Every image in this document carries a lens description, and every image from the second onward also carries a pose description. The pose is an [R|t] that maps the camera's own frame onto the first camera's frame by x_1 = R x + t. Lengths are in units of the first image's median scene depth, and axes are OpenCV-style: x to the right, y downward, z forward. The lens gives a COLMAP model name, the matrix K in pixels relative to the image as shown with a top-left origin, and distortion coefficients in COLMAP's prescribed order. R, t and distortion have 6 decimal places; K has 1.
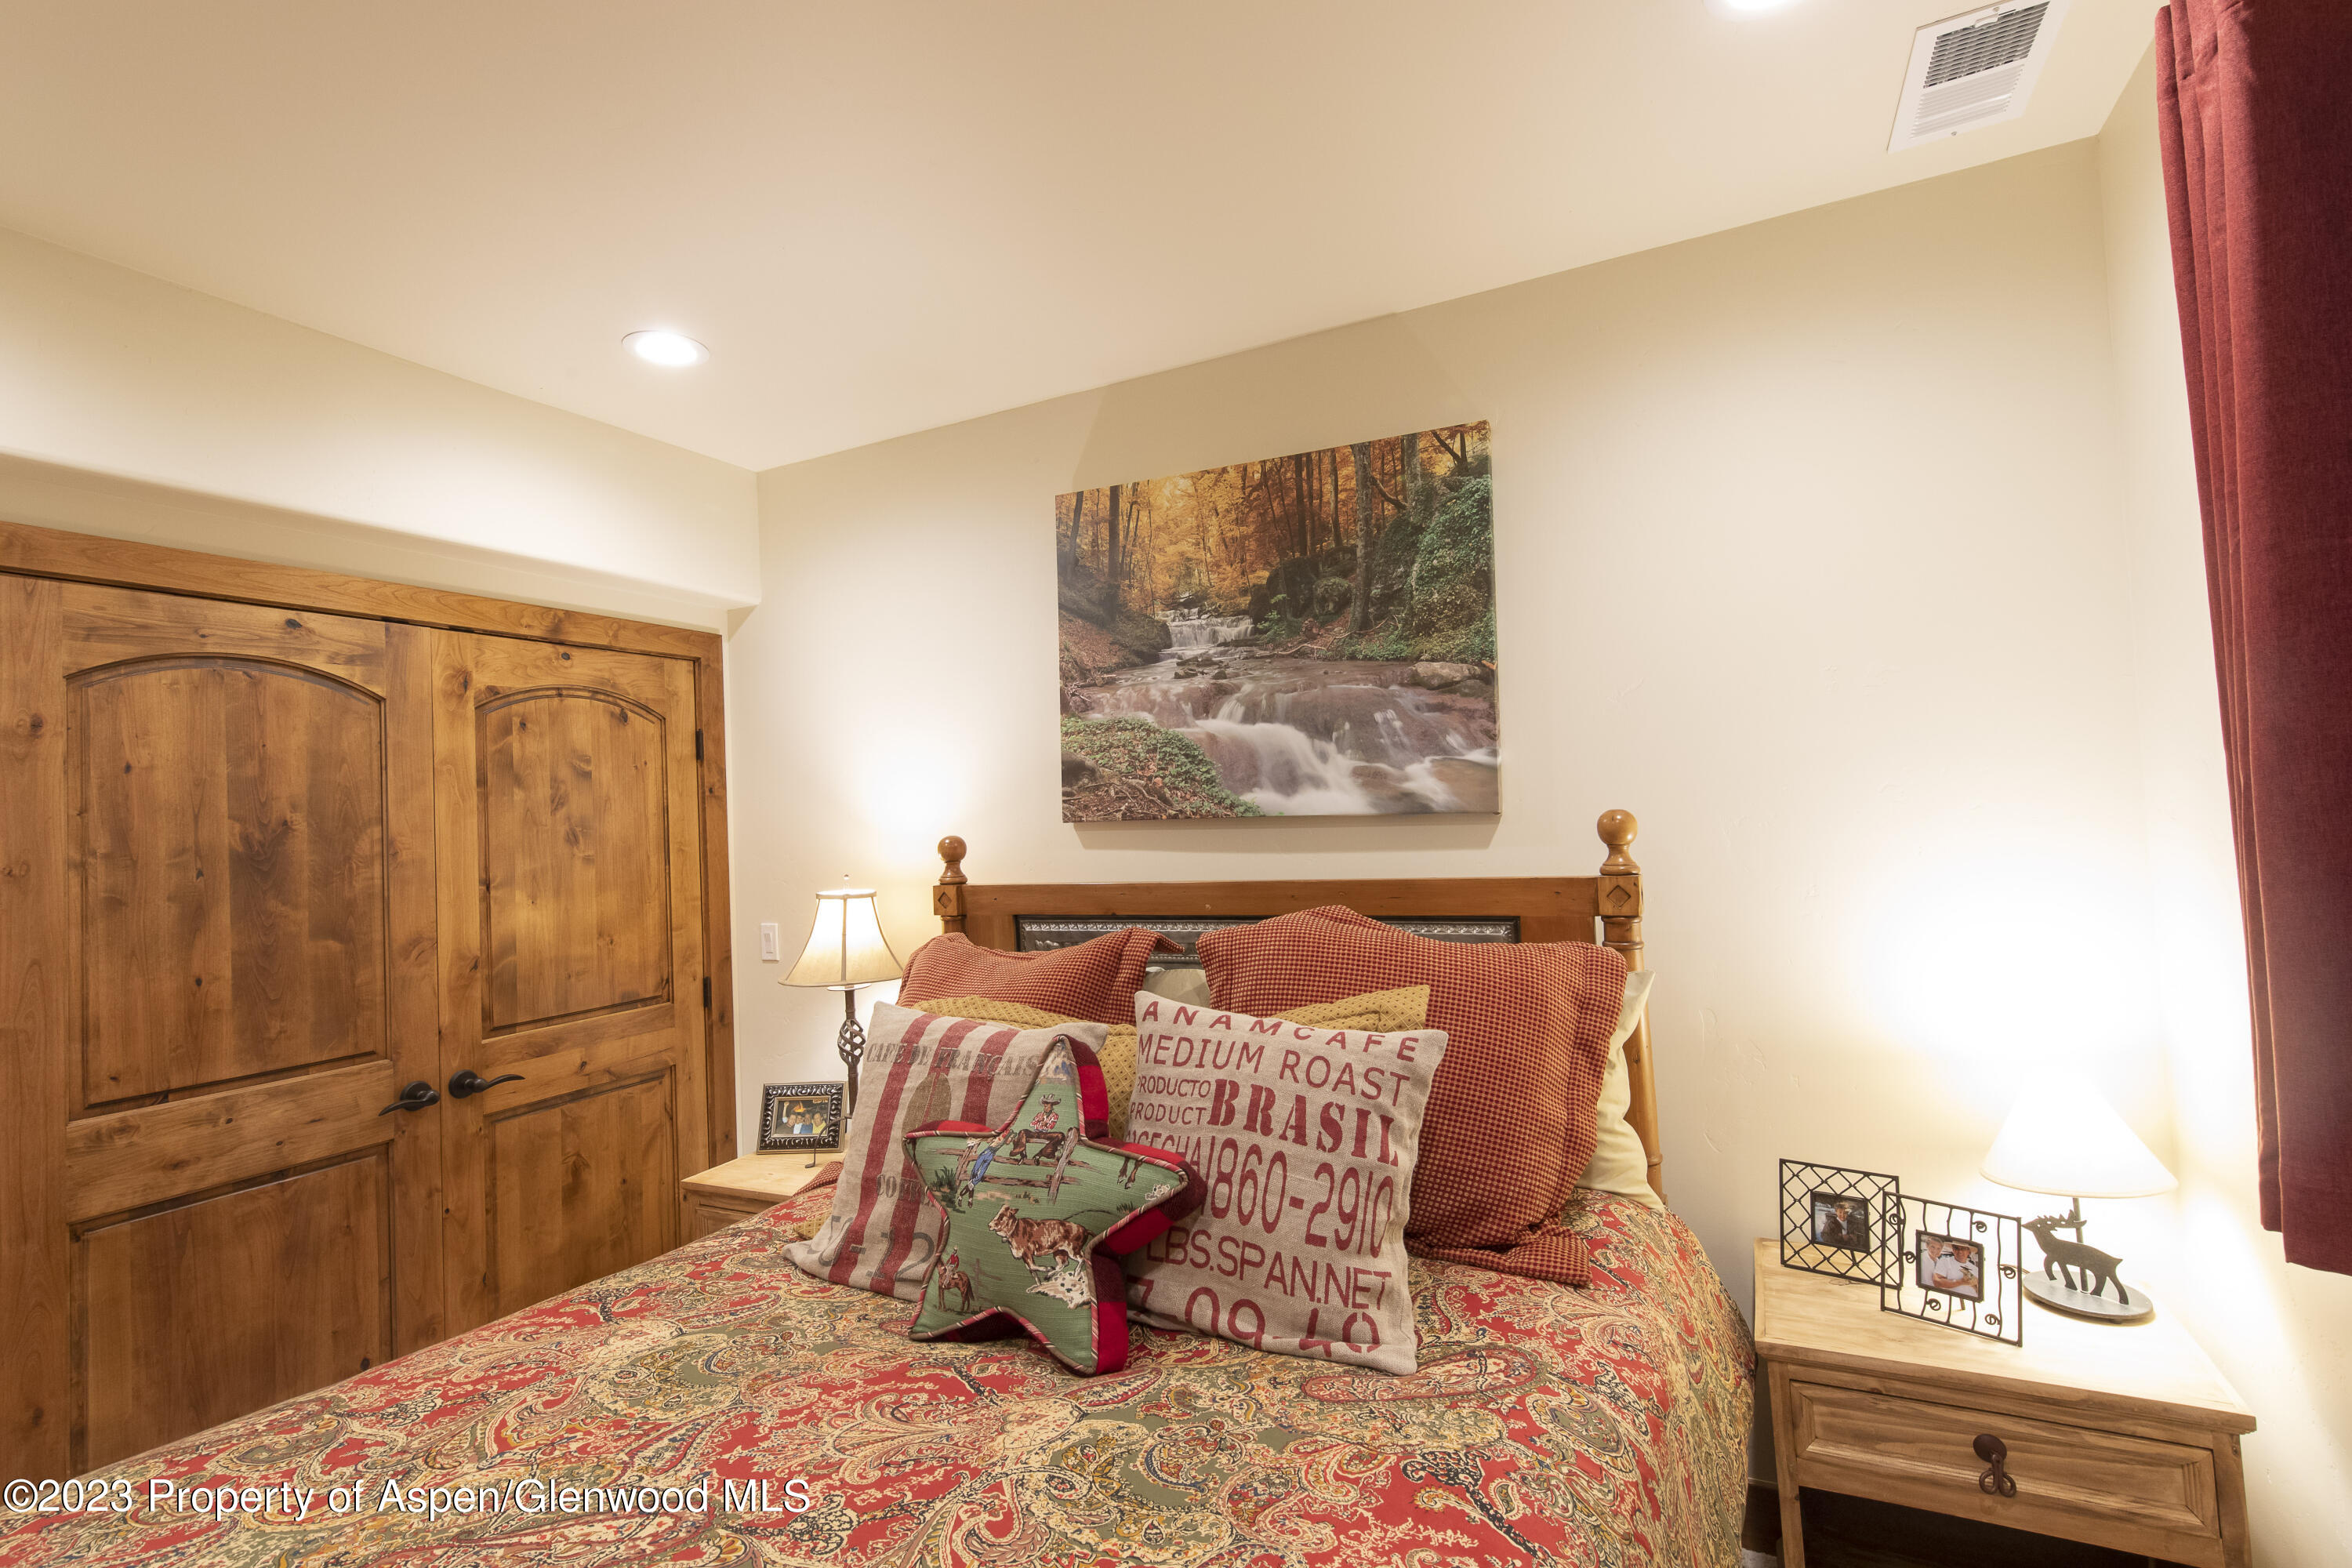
lens RADIAL K [[1080.3, 0, 1176.0], [0, 1080.3, 784.0], [0, 0, 1]] dist [-0.000785, 0.000021]
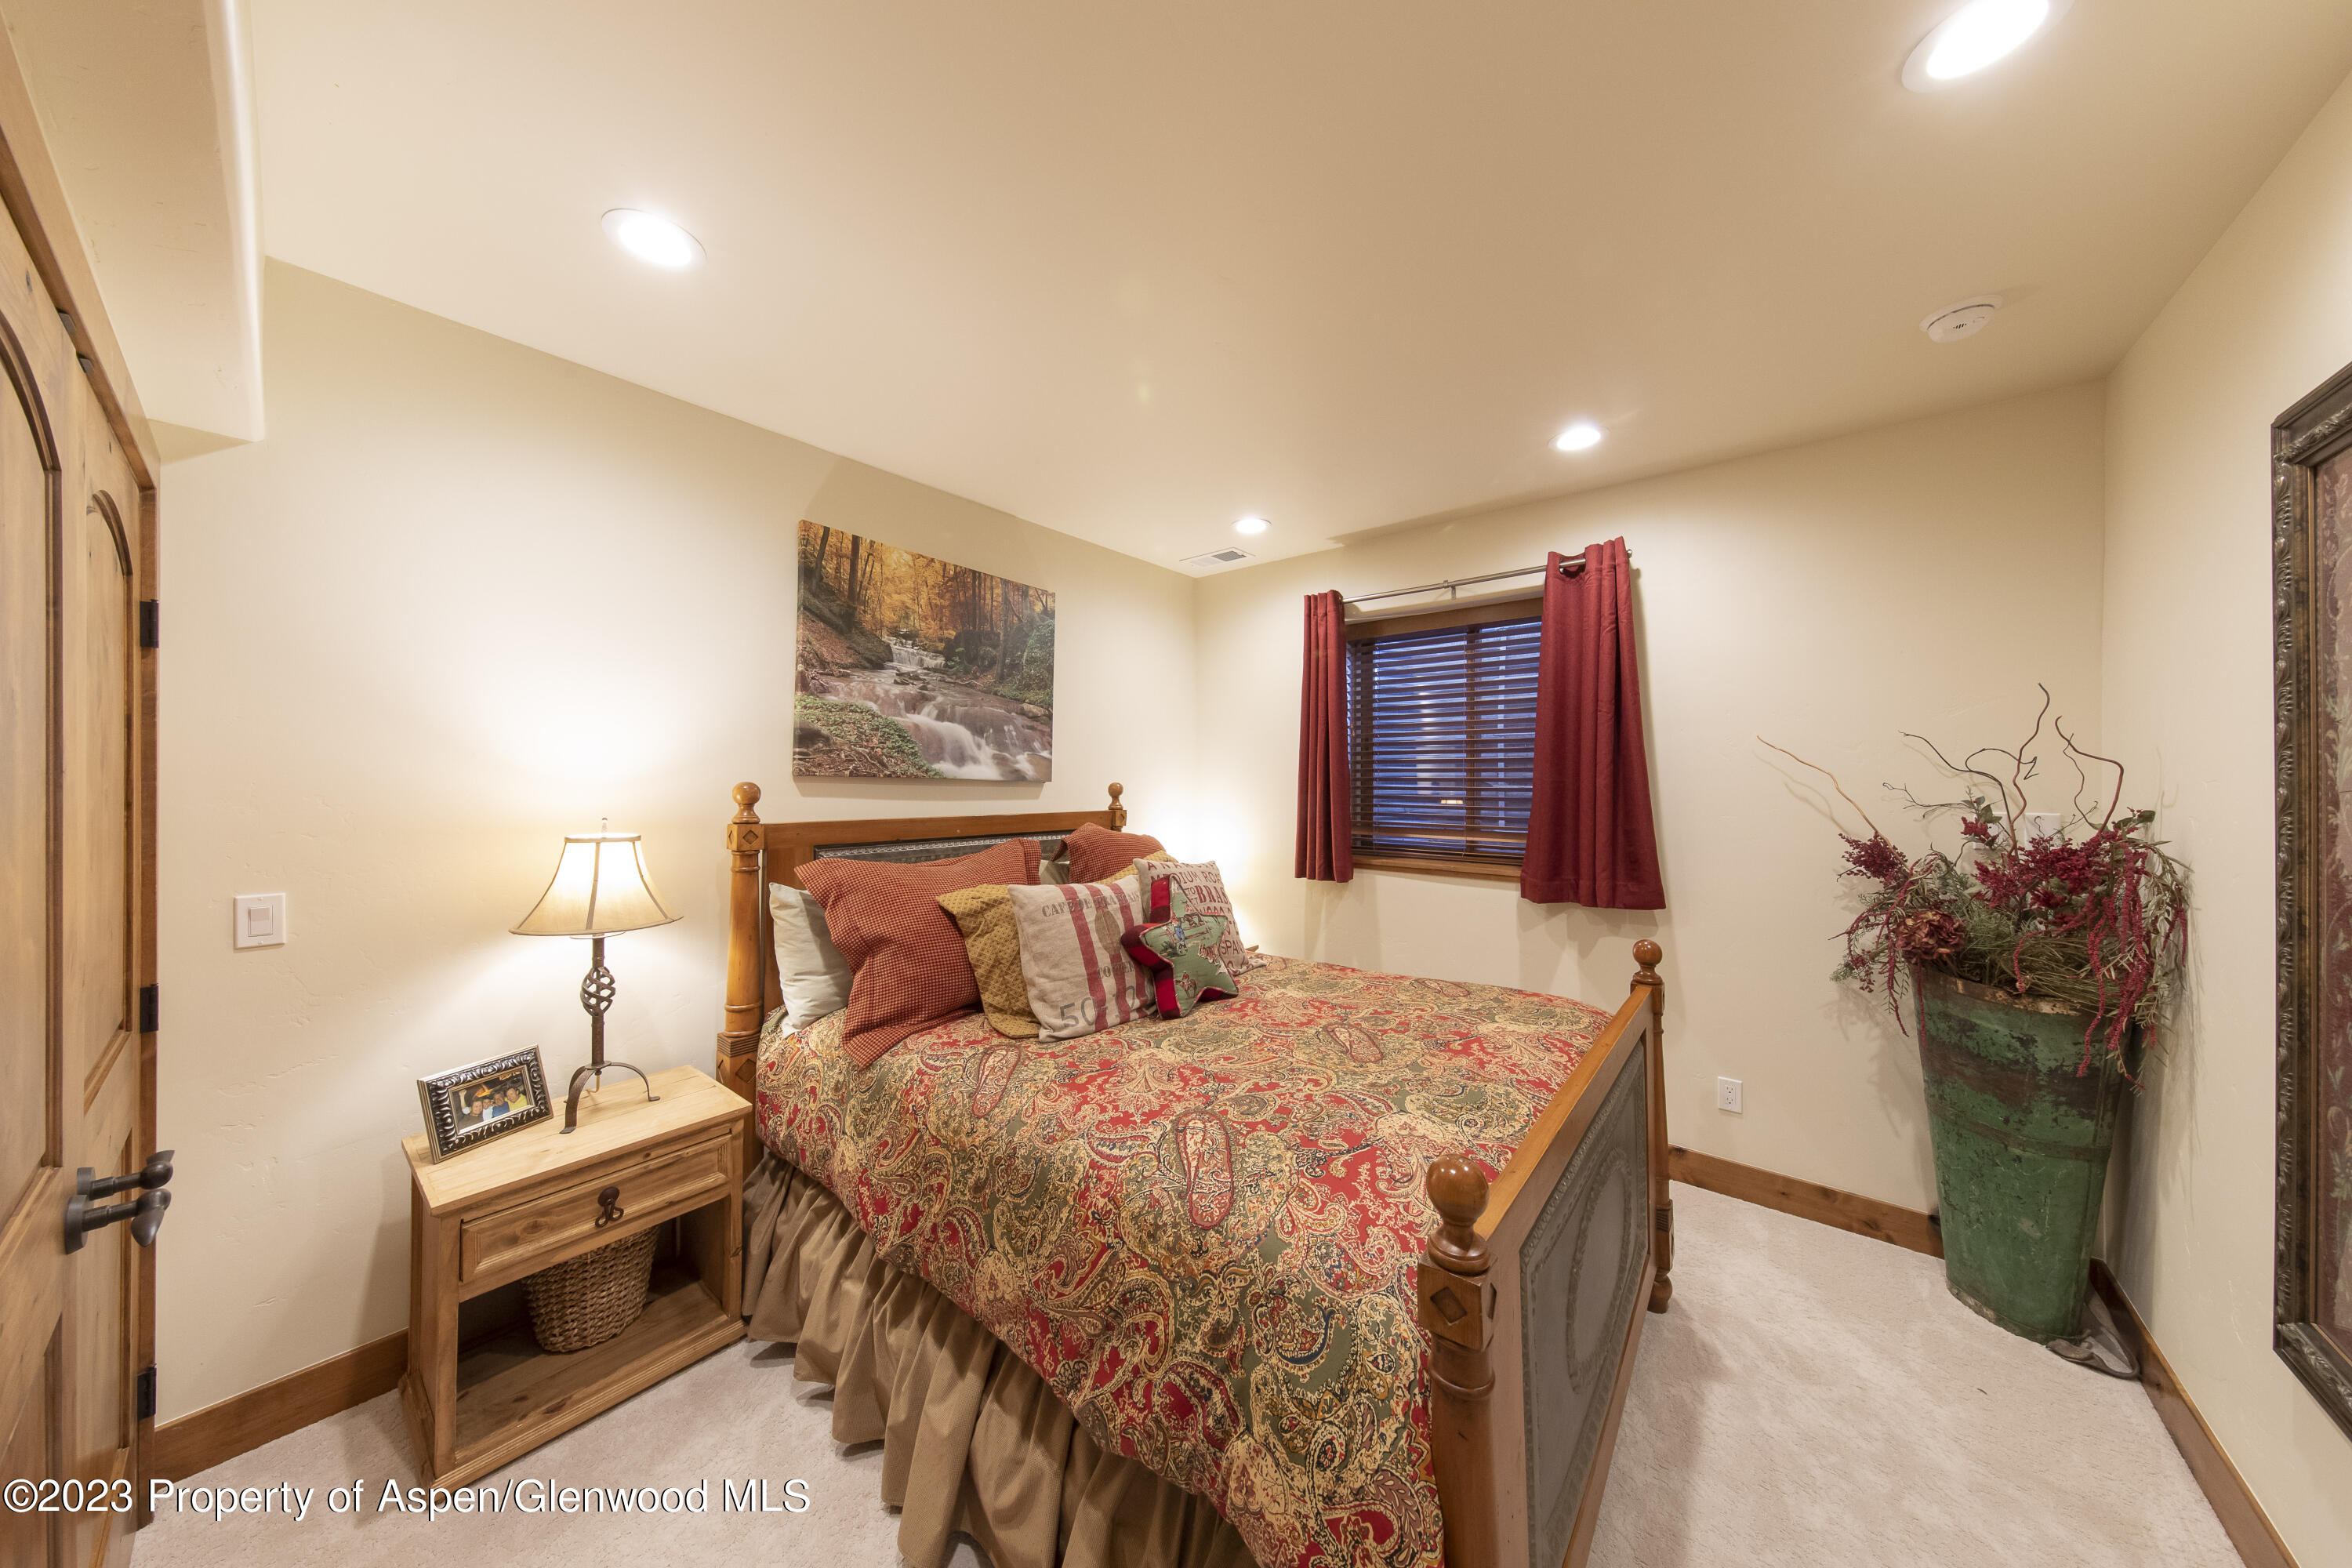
lens RADIAL K [[765.3, 0, 1176.0], [0, 765.3, 784.0], [0, 0, 1]] dist [0.006499, -0.002126]
pose [[0.215128, 0.039221, 0.975798, -0.969315], [-0.045740, 0.998501, -0.030049, 0.056662], [-0.975514, -0.038169, 0.216600, 0.393949]]
